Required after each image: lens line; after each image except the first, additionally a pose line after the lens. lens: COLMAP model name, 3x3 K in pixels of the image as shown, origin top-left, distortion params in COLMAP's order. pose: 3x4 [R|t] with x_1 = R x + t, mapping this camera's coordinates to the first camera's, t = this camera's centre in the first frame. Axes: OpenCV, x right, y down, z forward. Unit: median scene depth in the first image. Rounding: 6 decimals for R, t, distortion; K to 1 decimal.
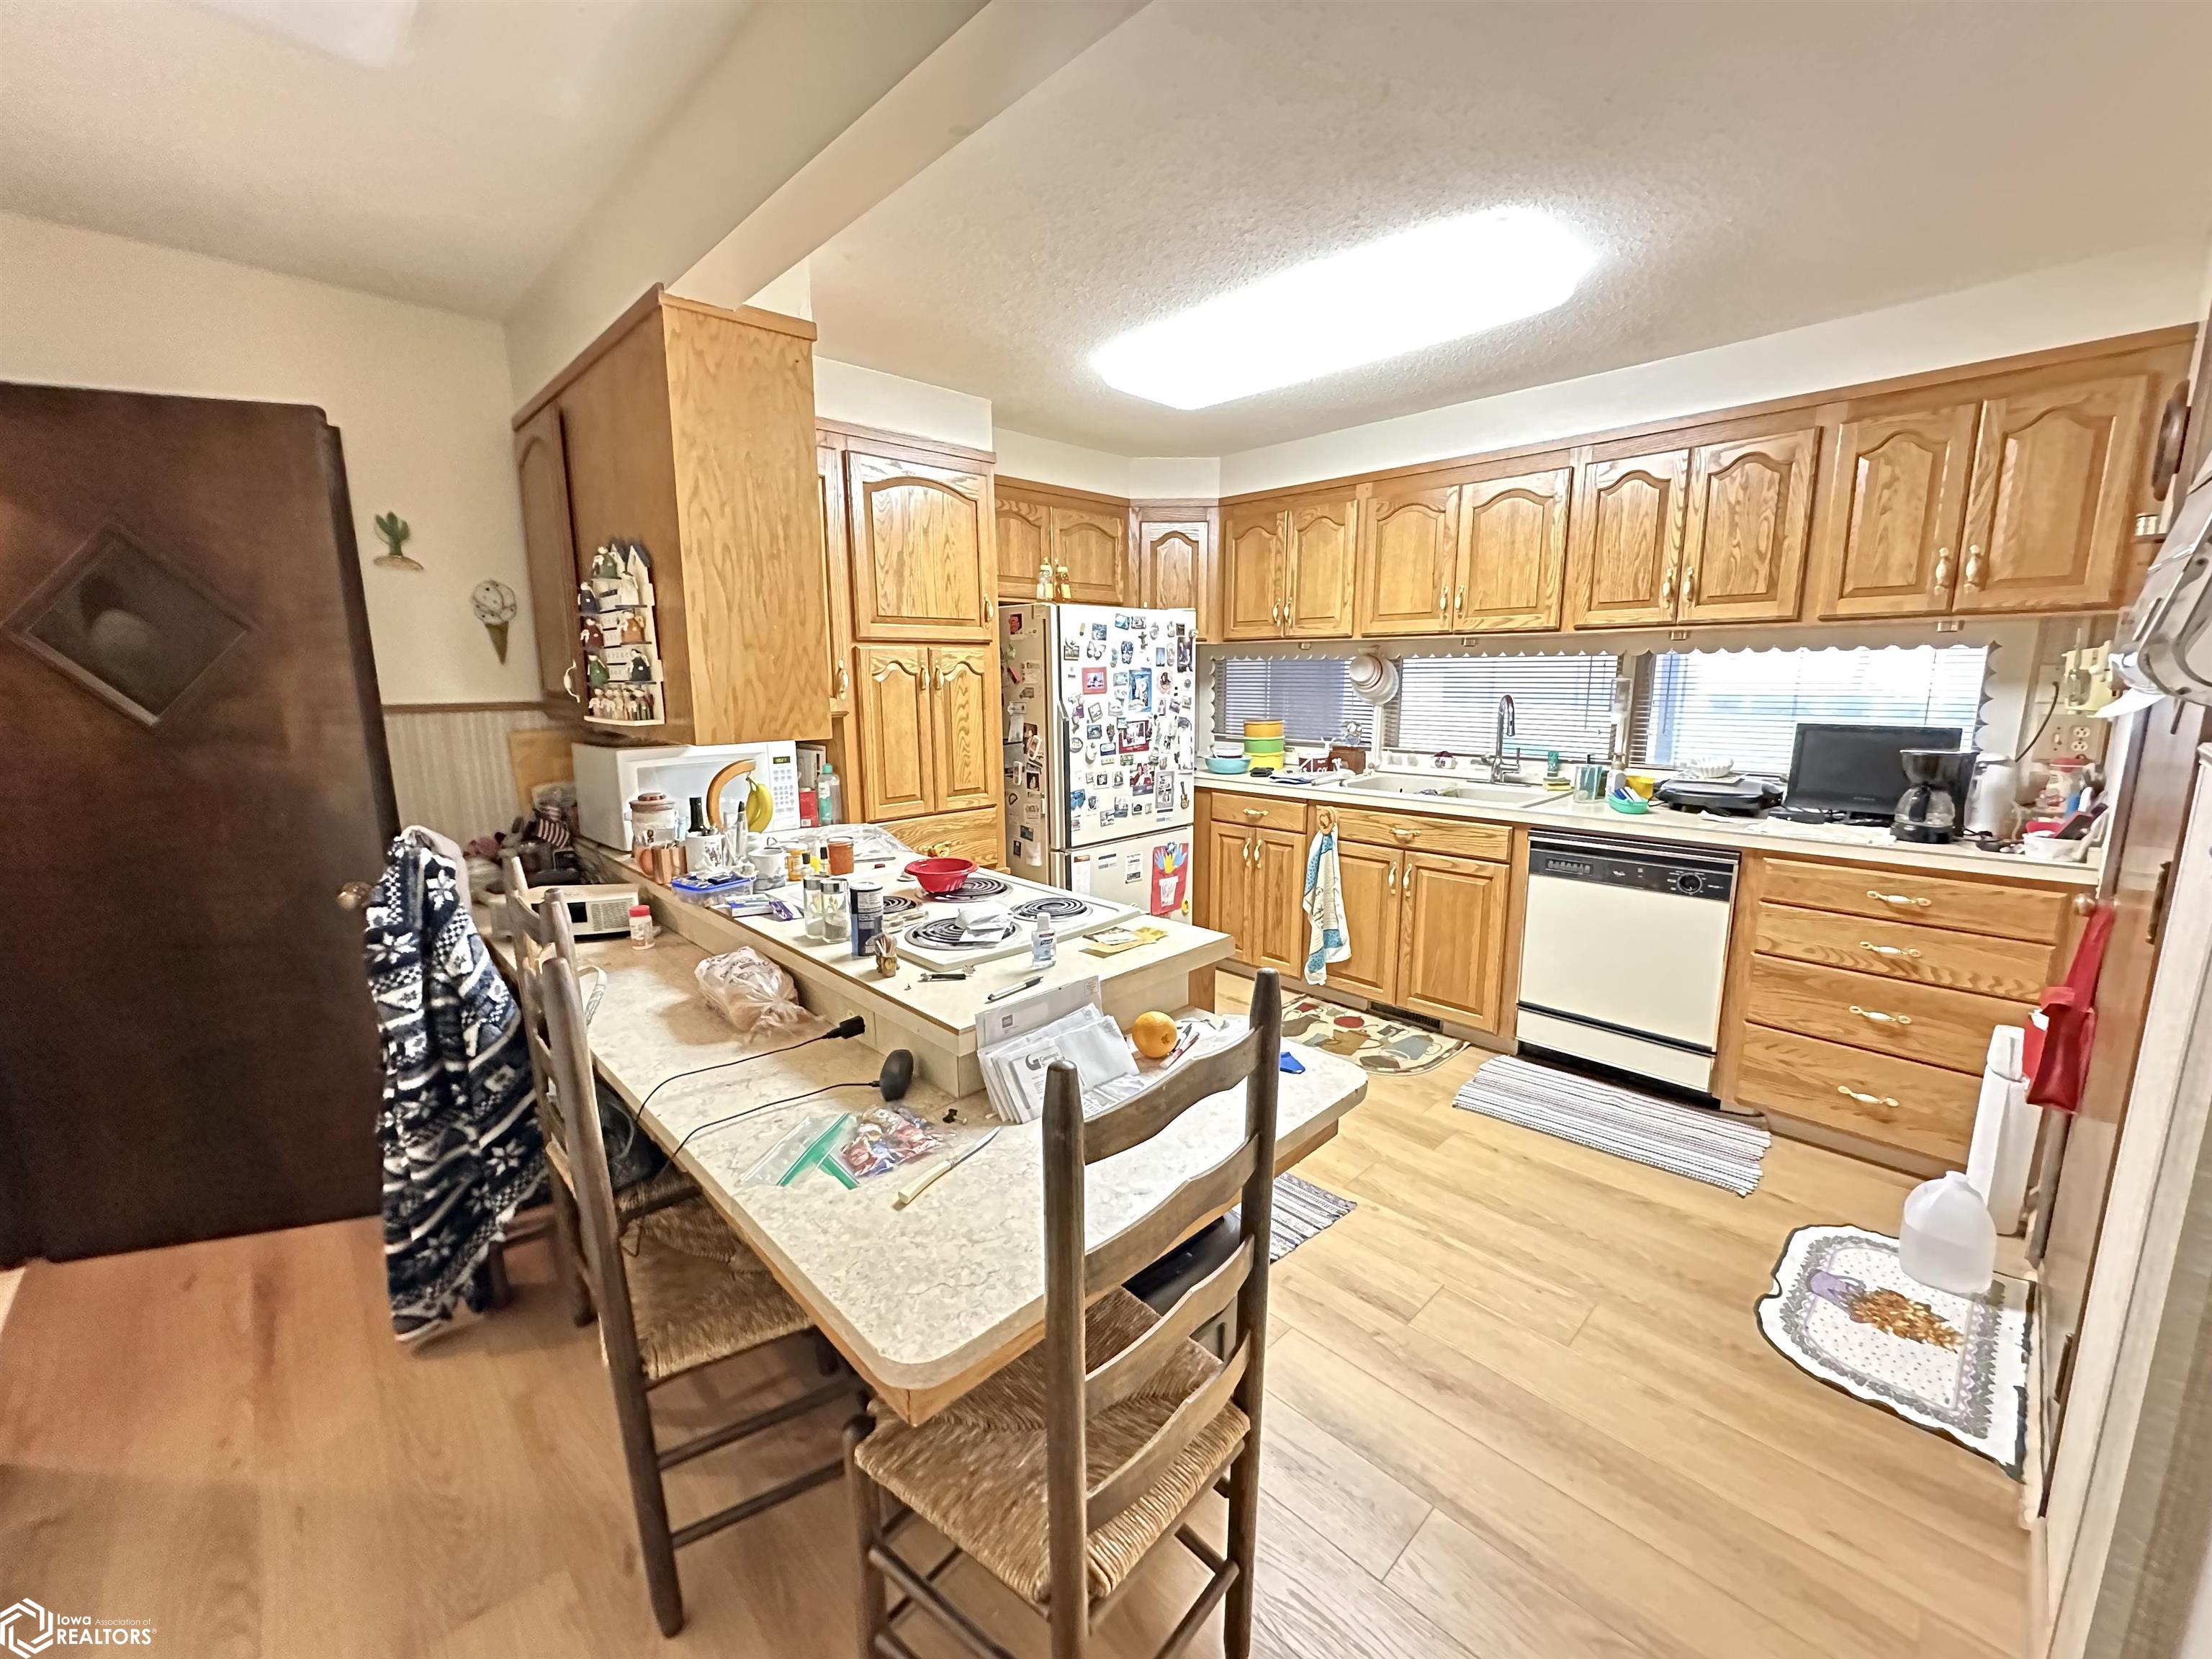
lens RADIAL K [[877.9, 0, 1107.3], [0, 877.9, 827.8], [0, 0, 1]] dist [-0.003604, 0.000460]
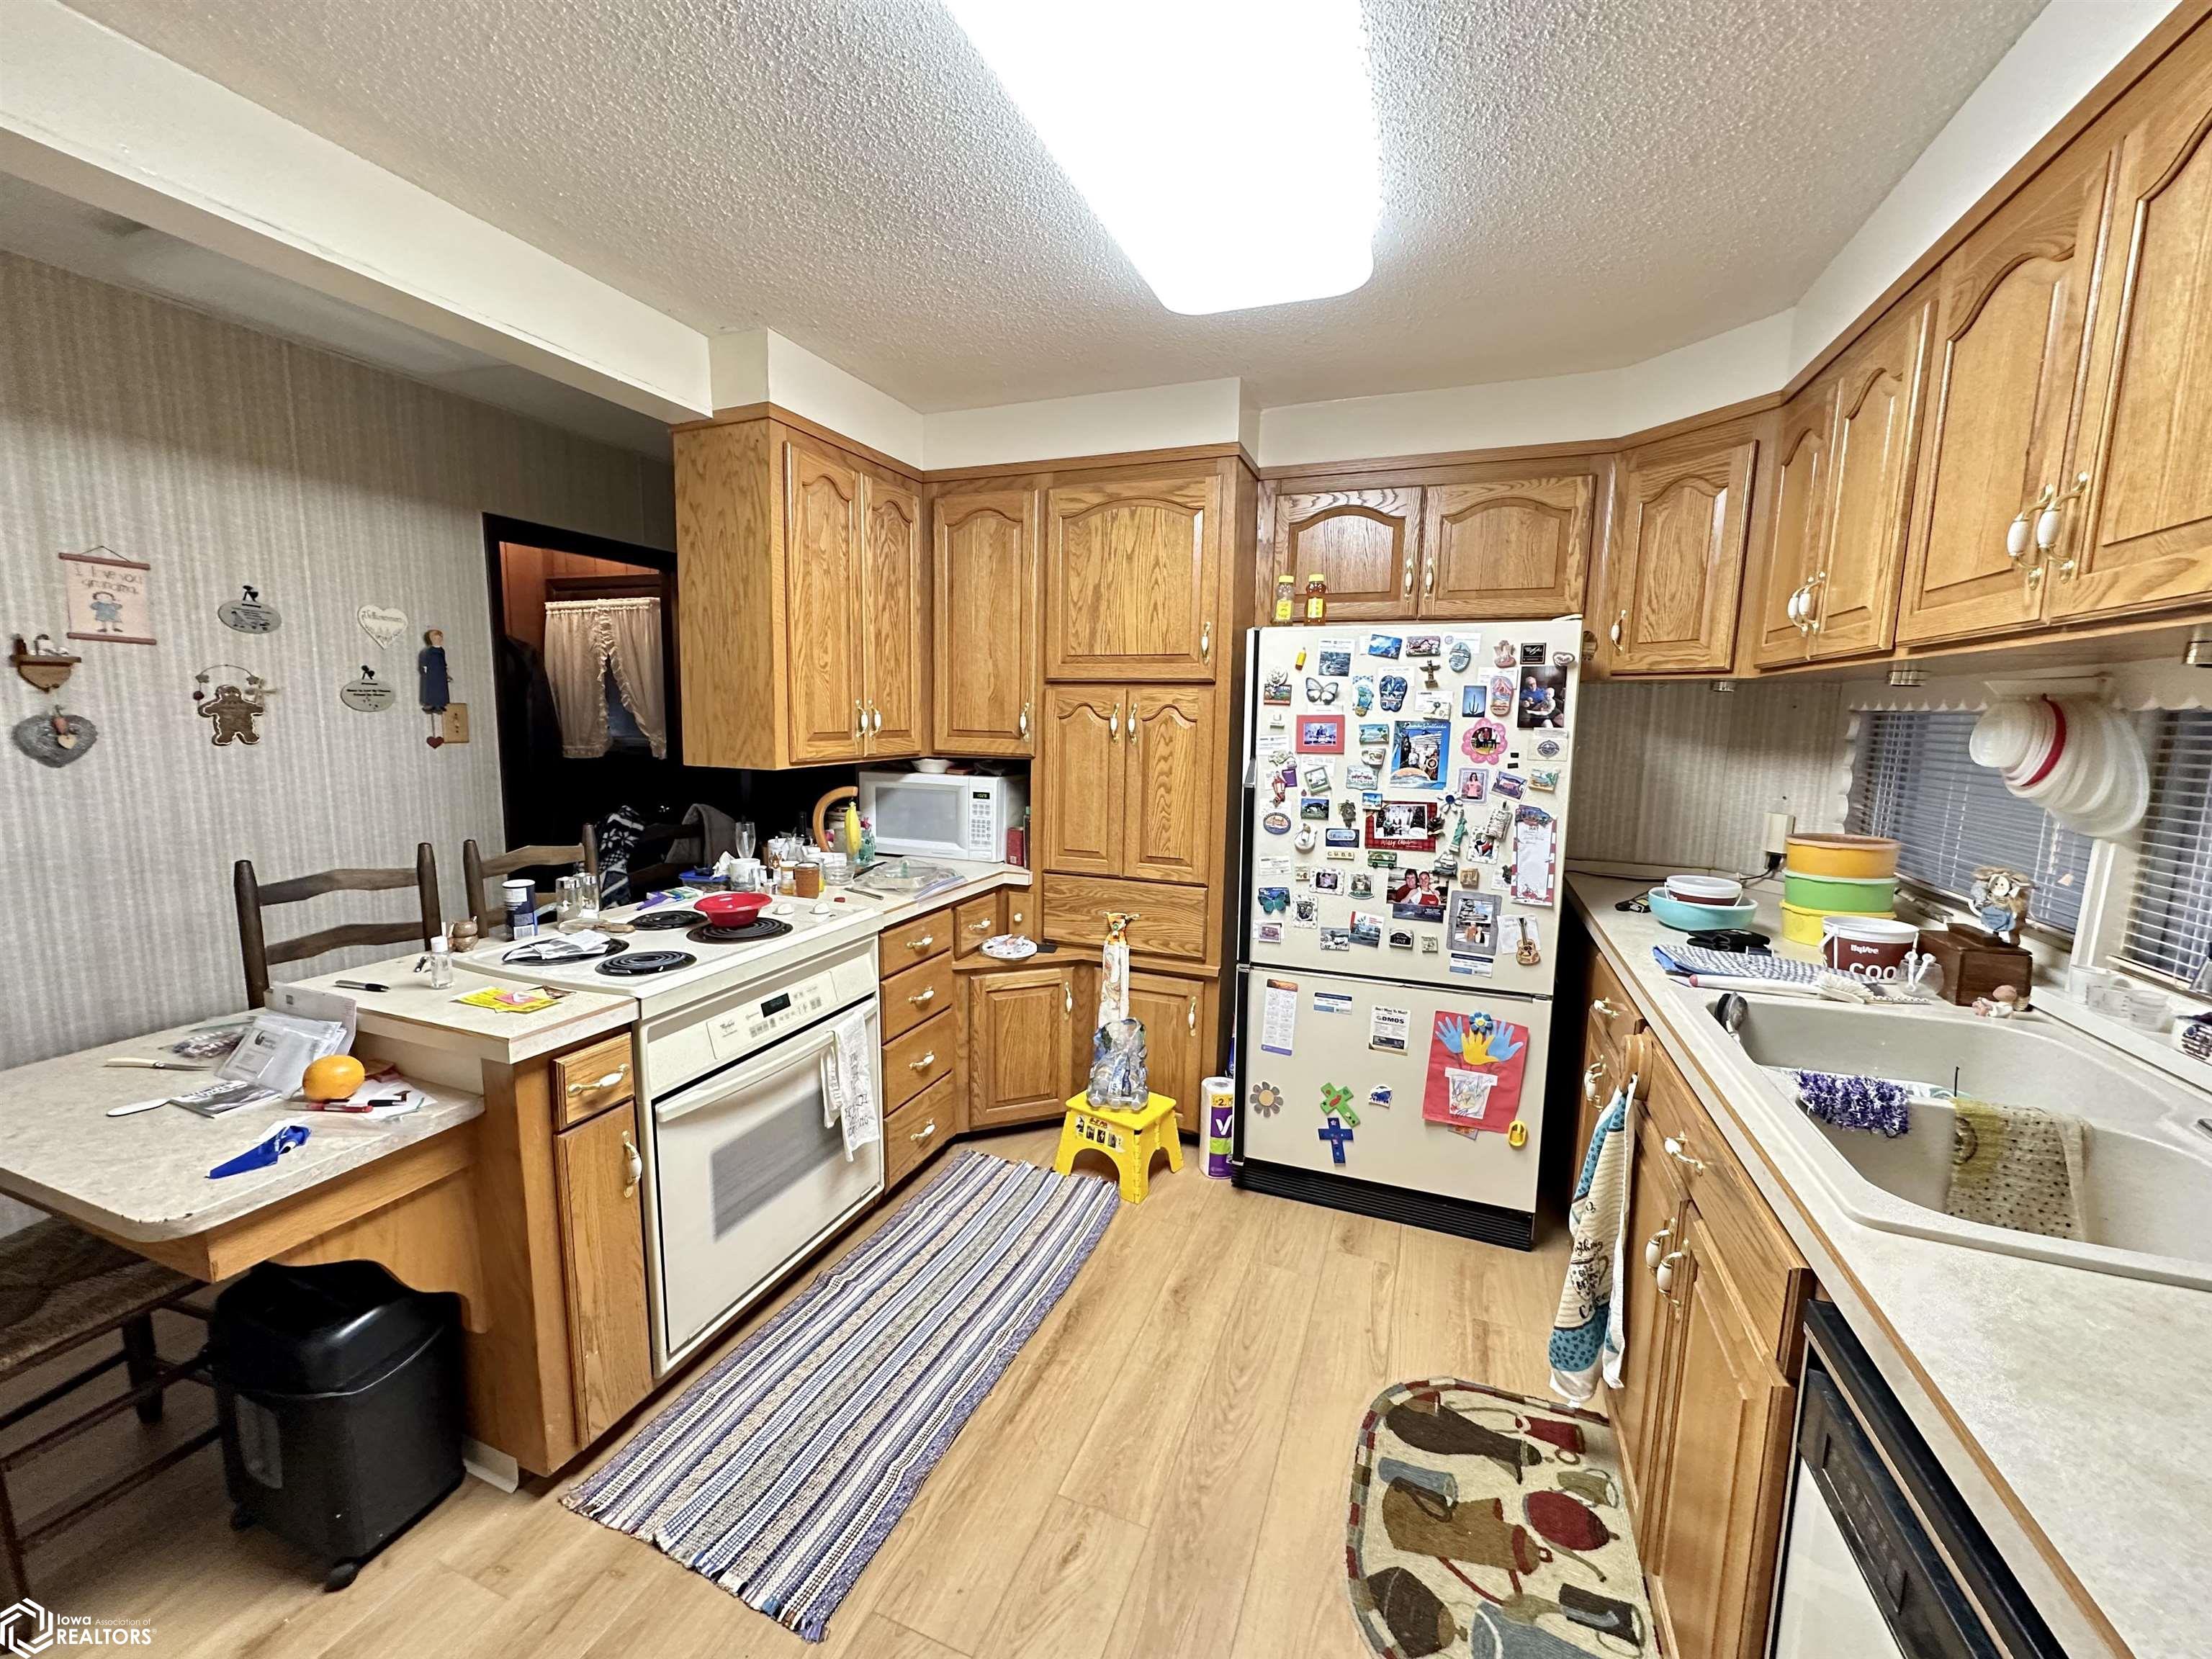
lens RADIAL K [[877.9, 0, 1106.9], [0, 877.9, 829.5], [0, 0, 1]] dist [-0.003604, 0.000460]
pose [[0.415133, 0.132840, -0.900010, 0.526670], [-0.180382, 0.981660, 0.061690, -0.104865], [0.891699, 0.136736, 0.431482, 0.553203]]
